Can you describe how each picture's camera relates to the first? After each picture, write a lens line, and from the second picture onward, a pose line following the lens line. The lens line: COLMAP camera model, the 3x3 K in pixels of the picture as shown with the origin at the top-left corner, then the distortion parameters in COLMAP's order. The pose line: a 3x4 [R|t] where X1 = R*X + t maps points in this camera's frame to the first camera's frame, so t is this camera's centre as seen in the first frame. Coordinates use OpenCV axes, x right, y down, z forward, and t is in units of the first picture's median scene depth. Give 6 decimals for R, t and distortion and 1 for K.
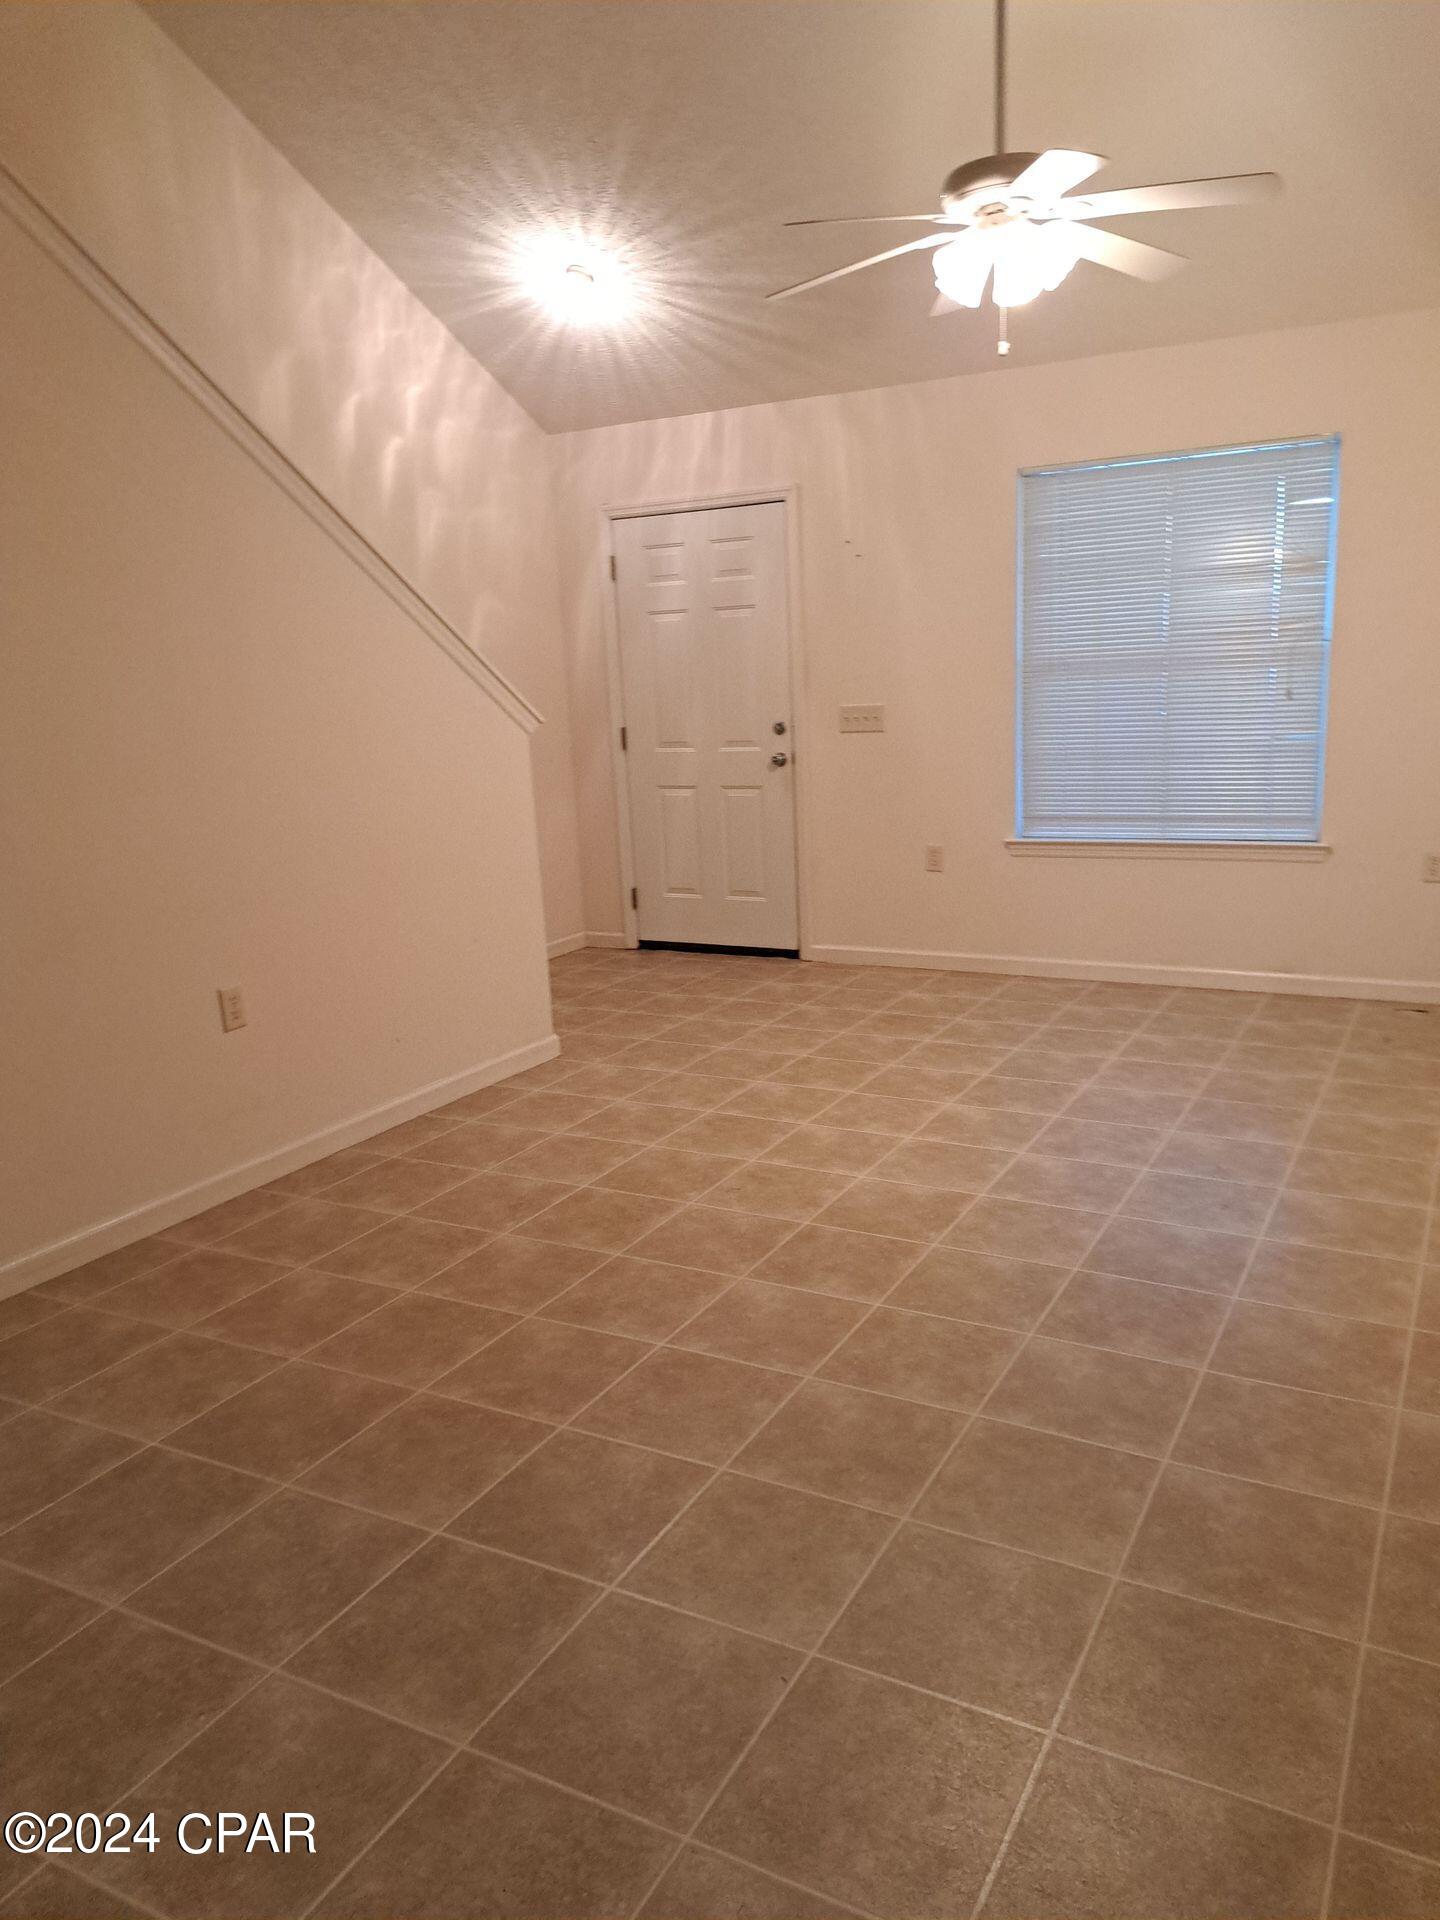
lens RADIAL K [[1392.0, 0, 724.1], [0, 1392.0, 952.4], [0, 0, 1]] dist [0.064143, -0.056791]
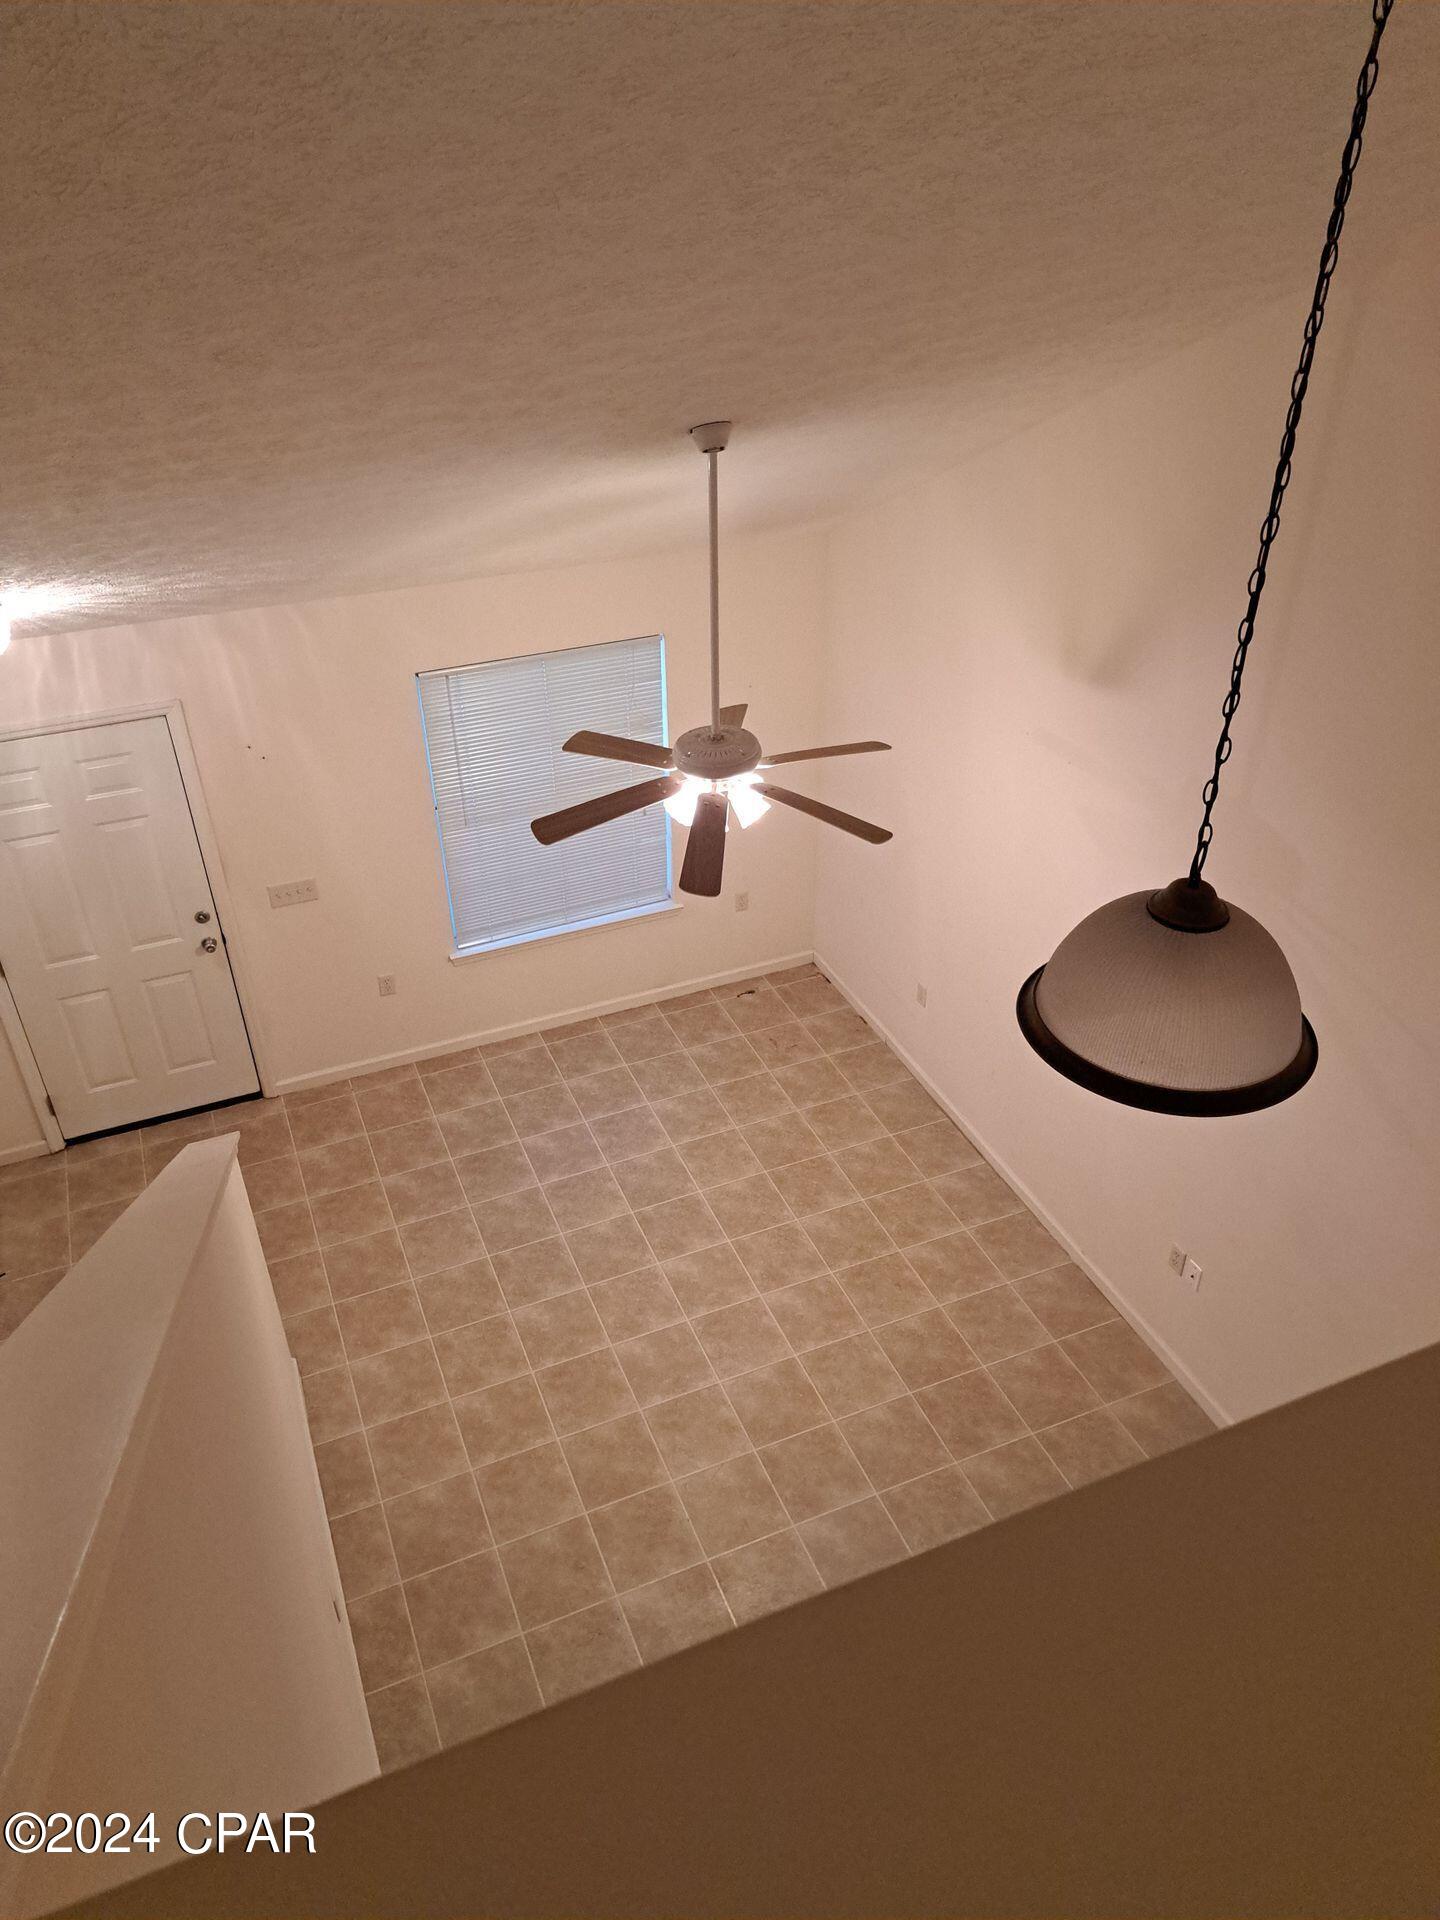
lens RADIAL K [[1392.0, 0, 729.6], [0, 1392.0, 962.5], [0, 0, 1]] dist [0.064143, -0.056791]
pose [[0.618931, -0.408170, 0.671060, -0.639100], [0.139463, 0.897903, 0.417517, -0.771935], [-0.772965, -0.164826, 0.612664, 0.143187]]
